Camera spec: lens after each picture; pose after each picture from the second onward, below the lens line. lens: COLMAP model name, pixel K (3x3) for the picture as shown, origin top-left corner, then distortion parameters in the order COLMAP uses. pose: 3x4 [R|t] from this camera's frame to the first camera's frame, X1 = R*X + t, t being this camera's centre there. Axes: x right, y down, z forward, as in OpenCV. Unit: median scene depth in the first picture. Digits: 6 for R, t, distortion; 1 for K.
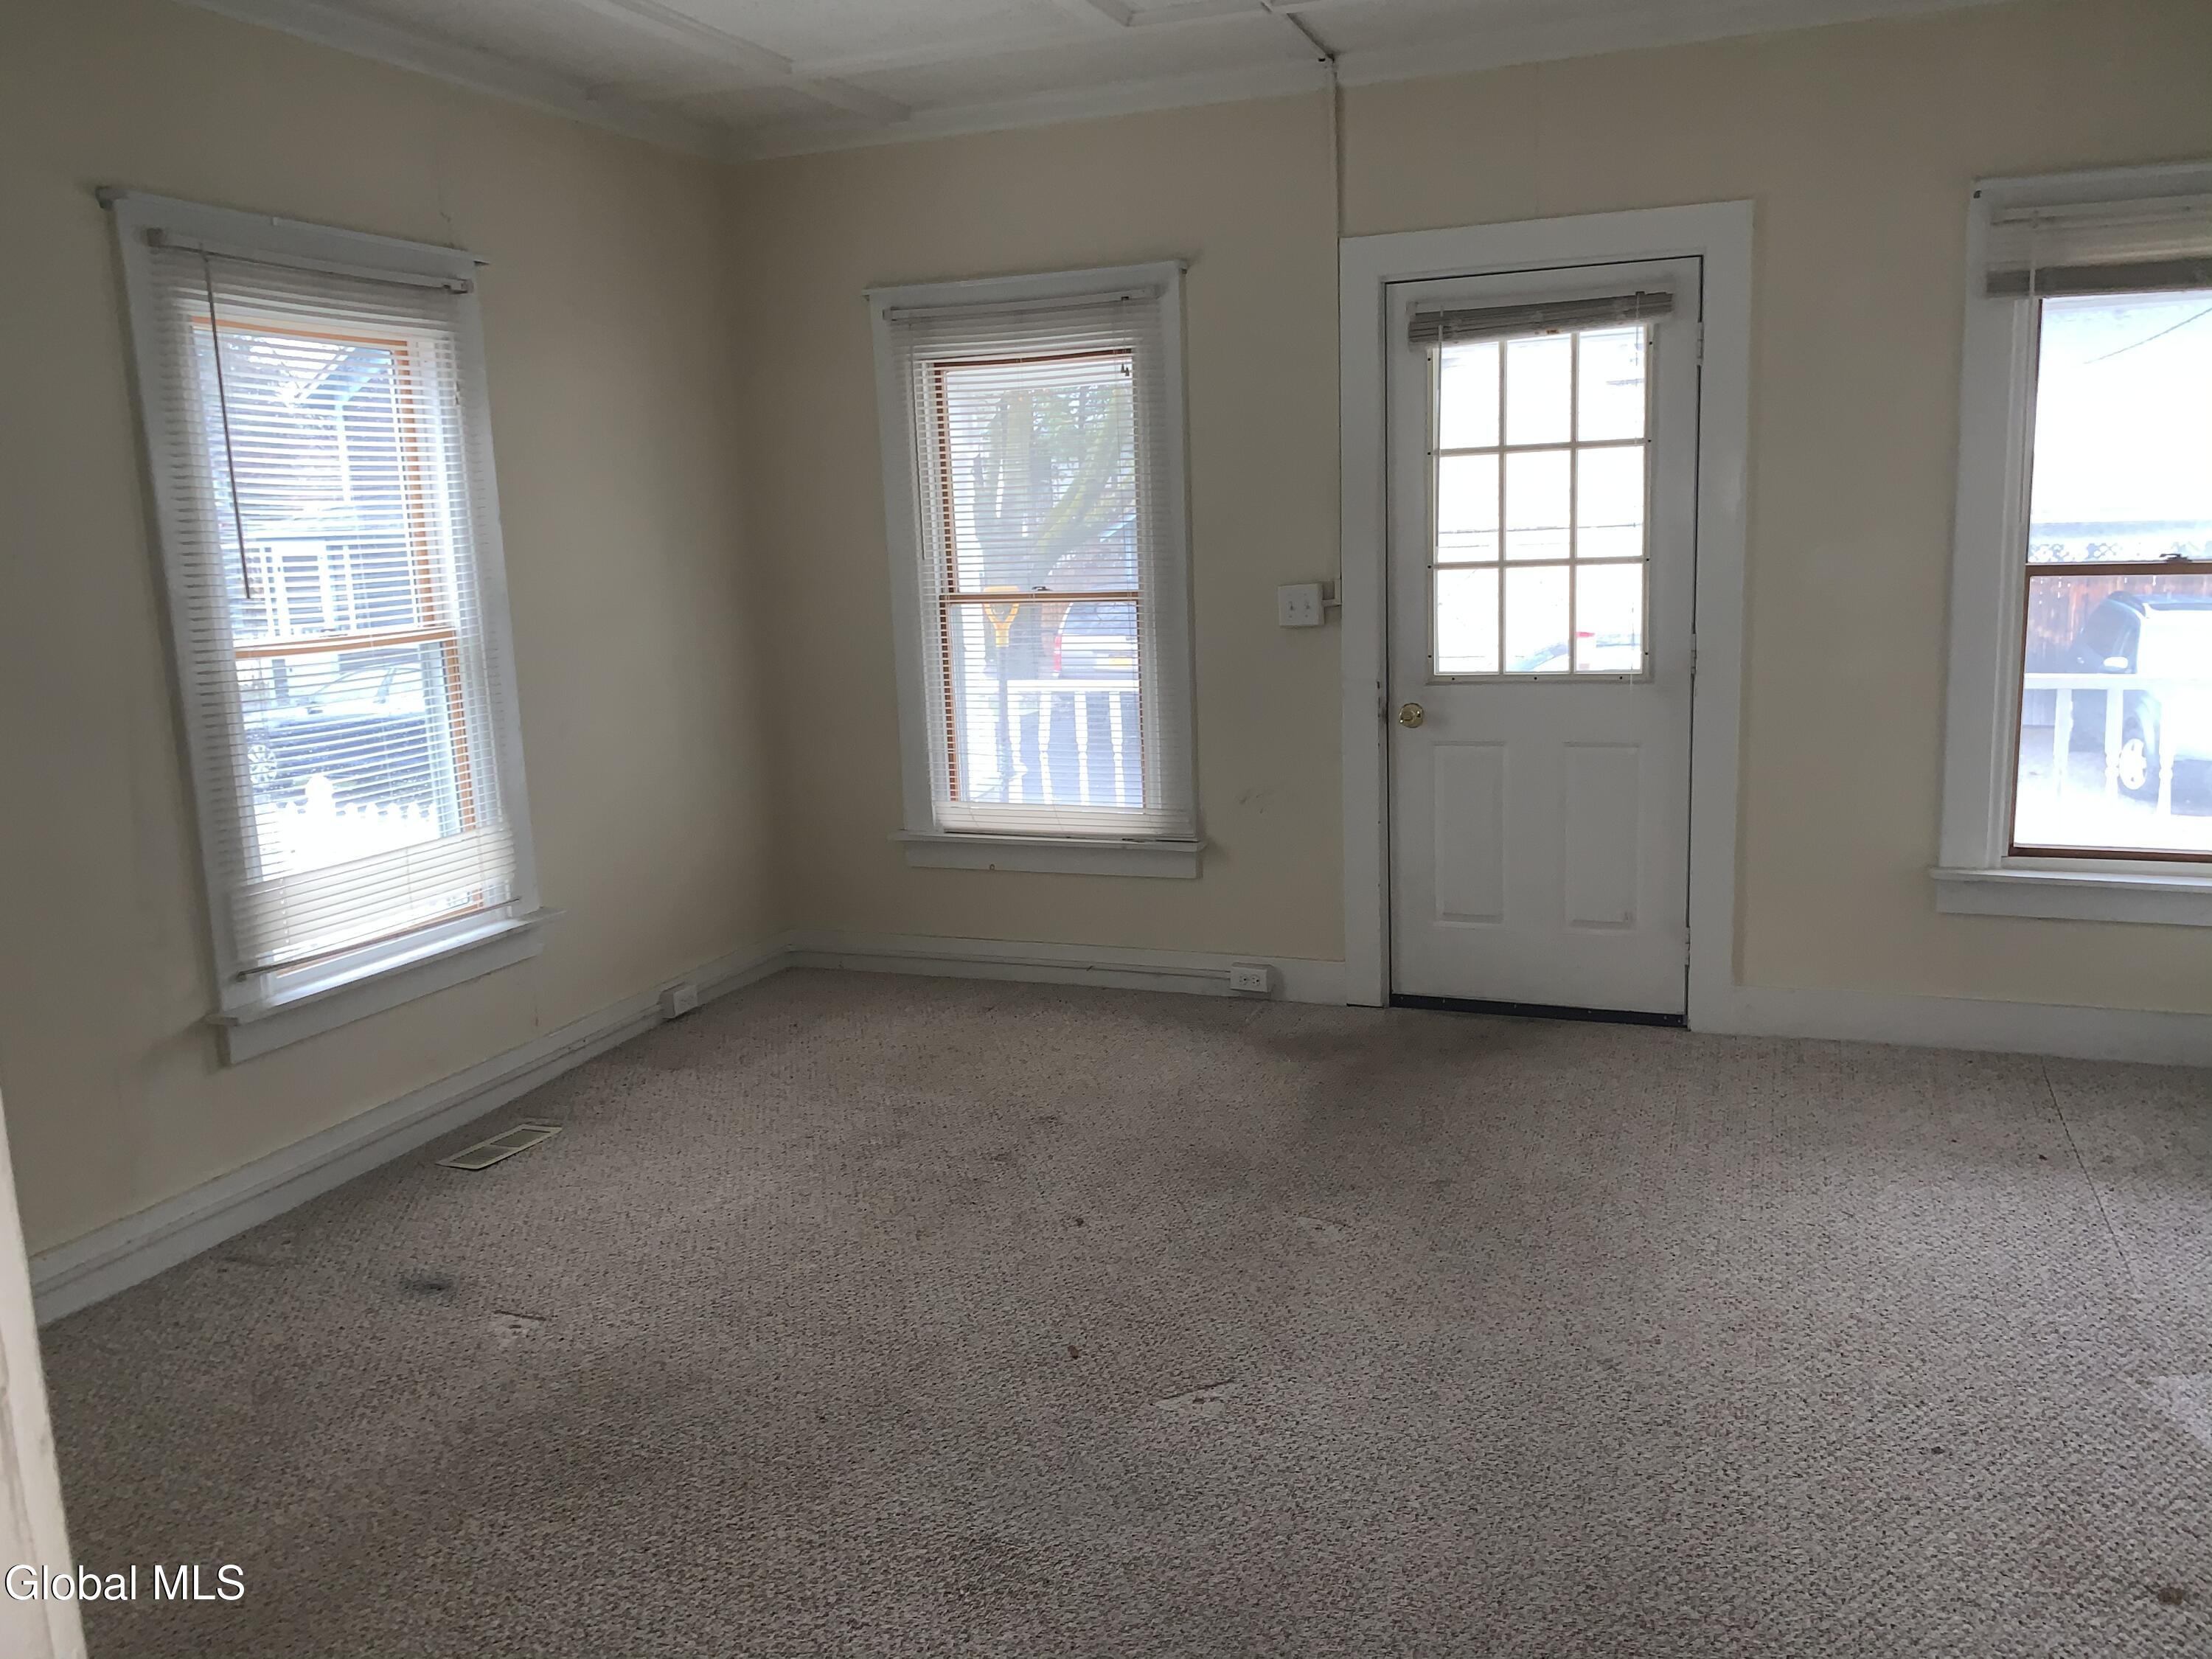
lens RADIAL K [[1672.7, 0, 1106.0], [0, 1672.7, 829.5], [0, 0, 1]] dist [-0.004336, -0.002702]
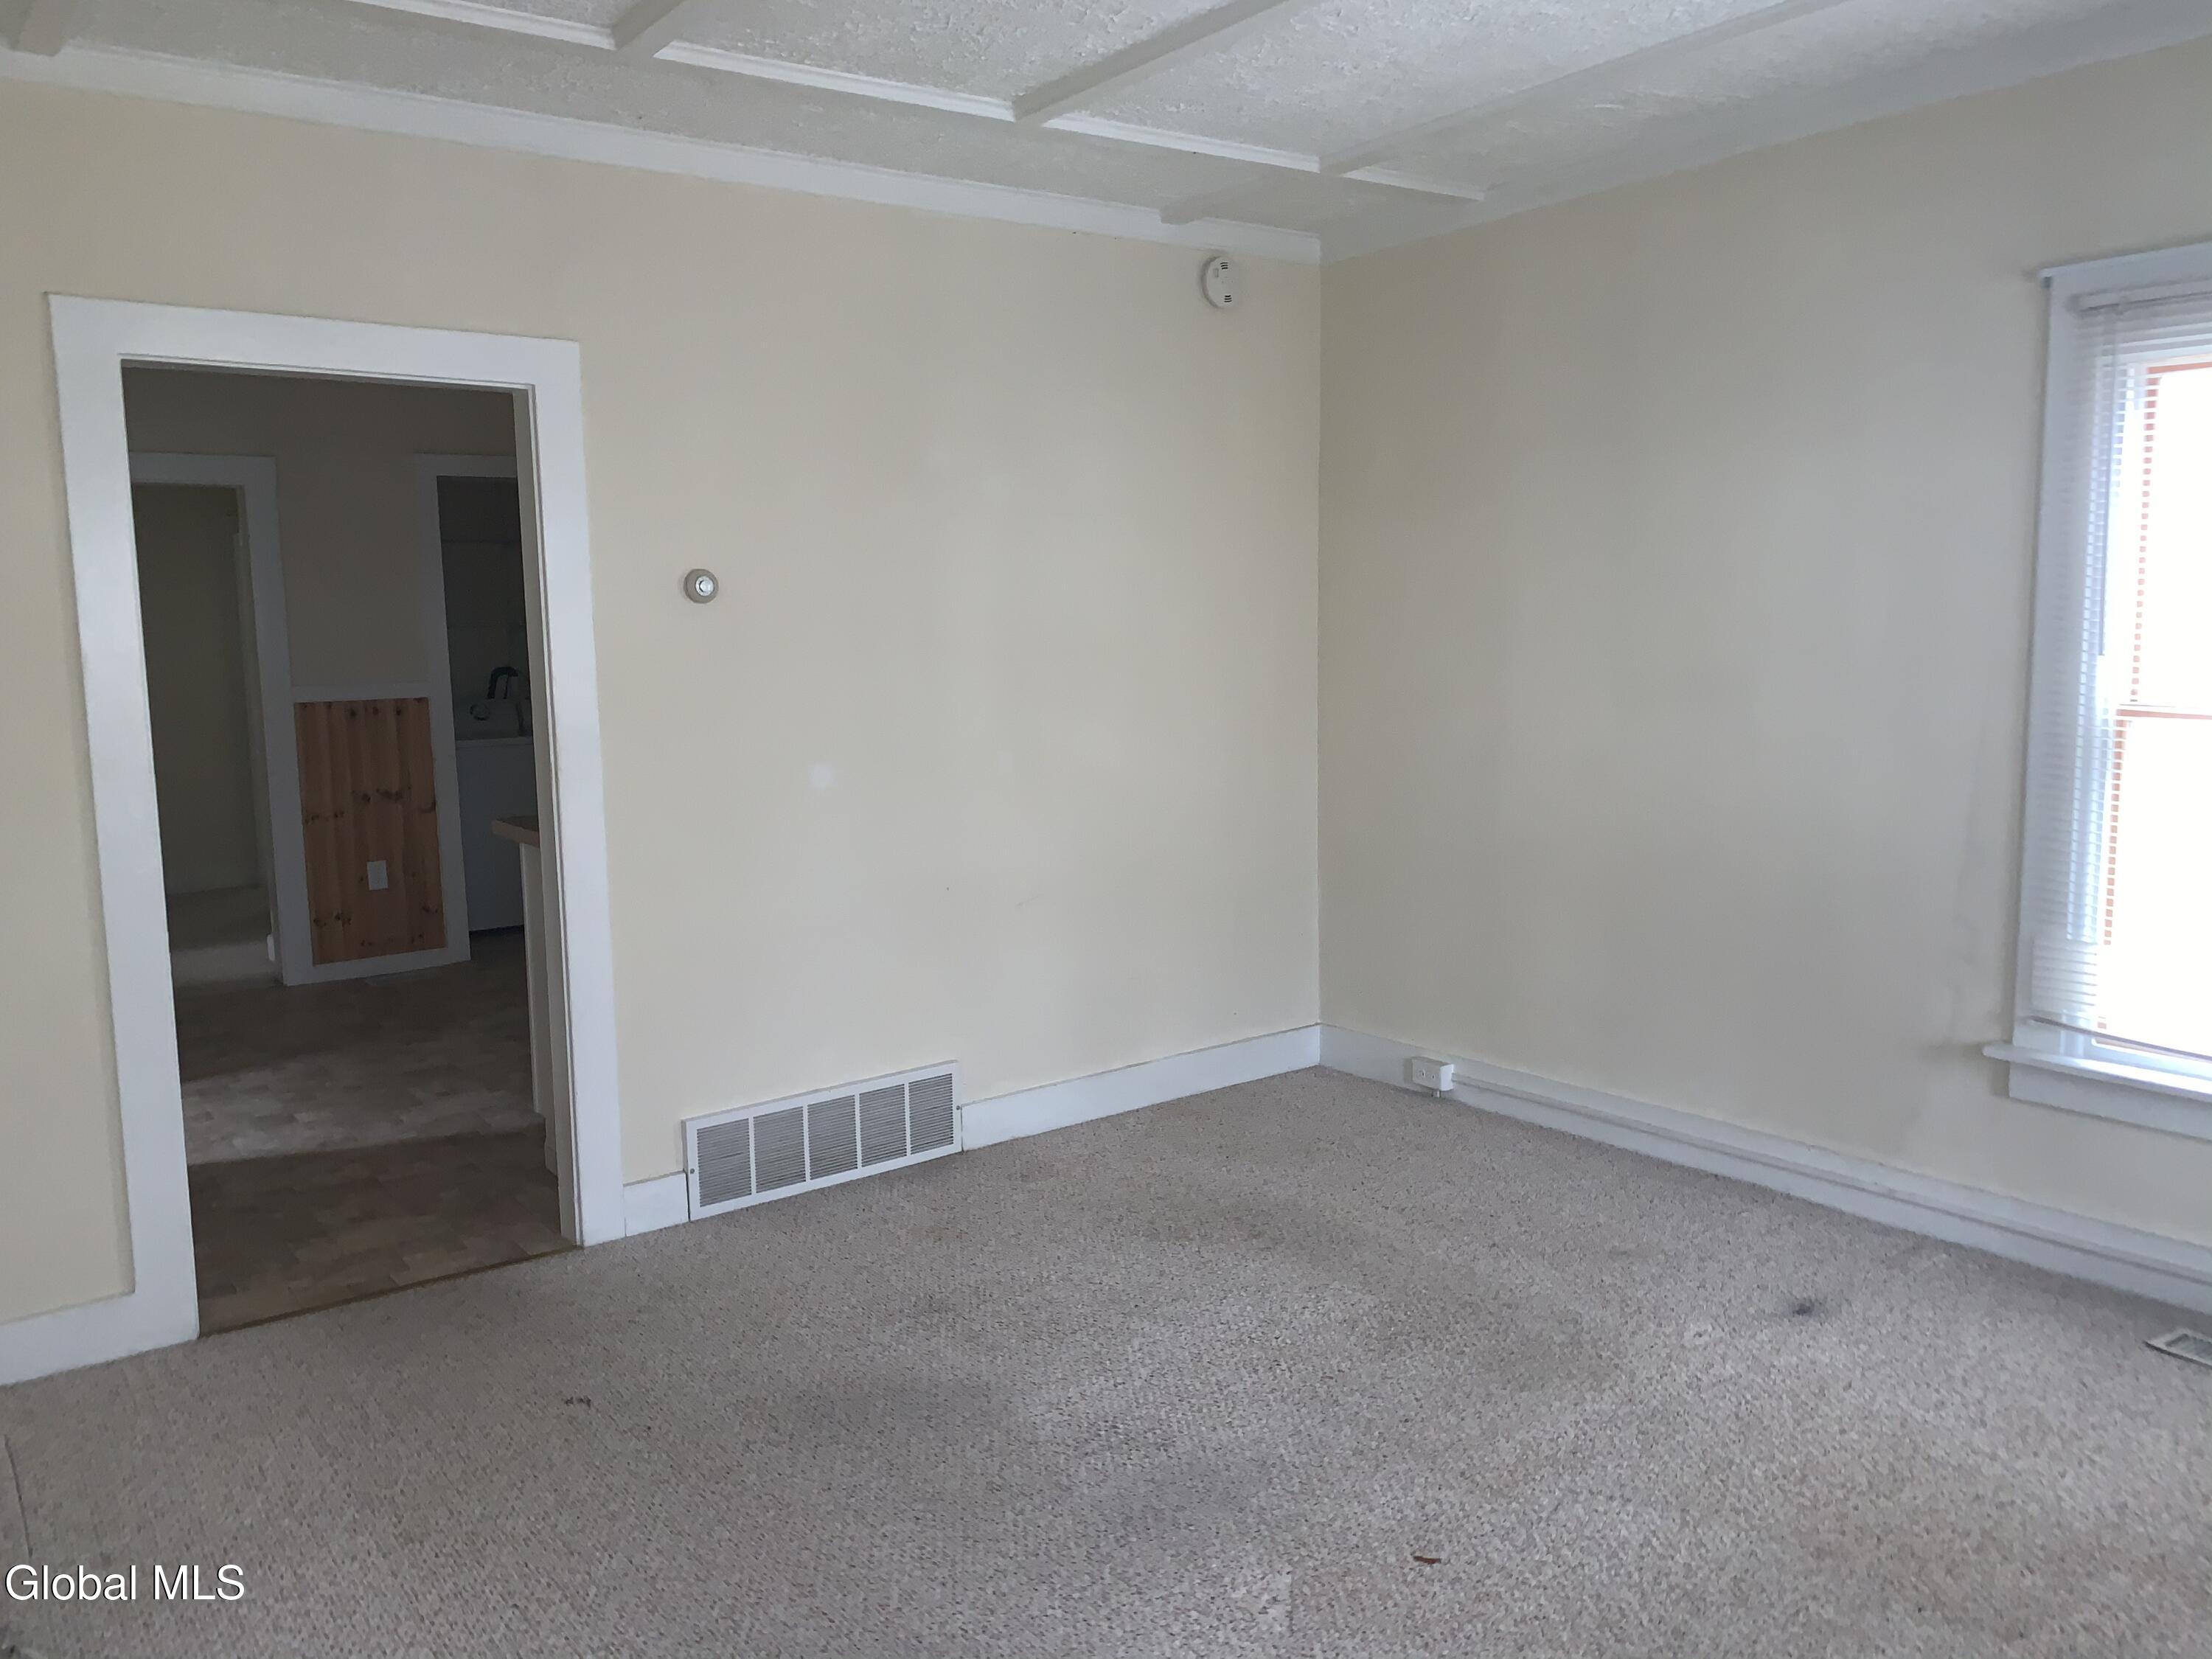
lens RADIAL K [[1731.0, 0, 1106.0], [0, 1731.0, 829.5], [0, 0, 1]] dist [0.002146, -0.001459]
pose [[-0.513003, 0.160164, -0.843312, 0.665569], [-0.122032, 0.958852, 0.256342, -0.232974], [0.849668, 0.234415, -0.472349, 1.019710]]
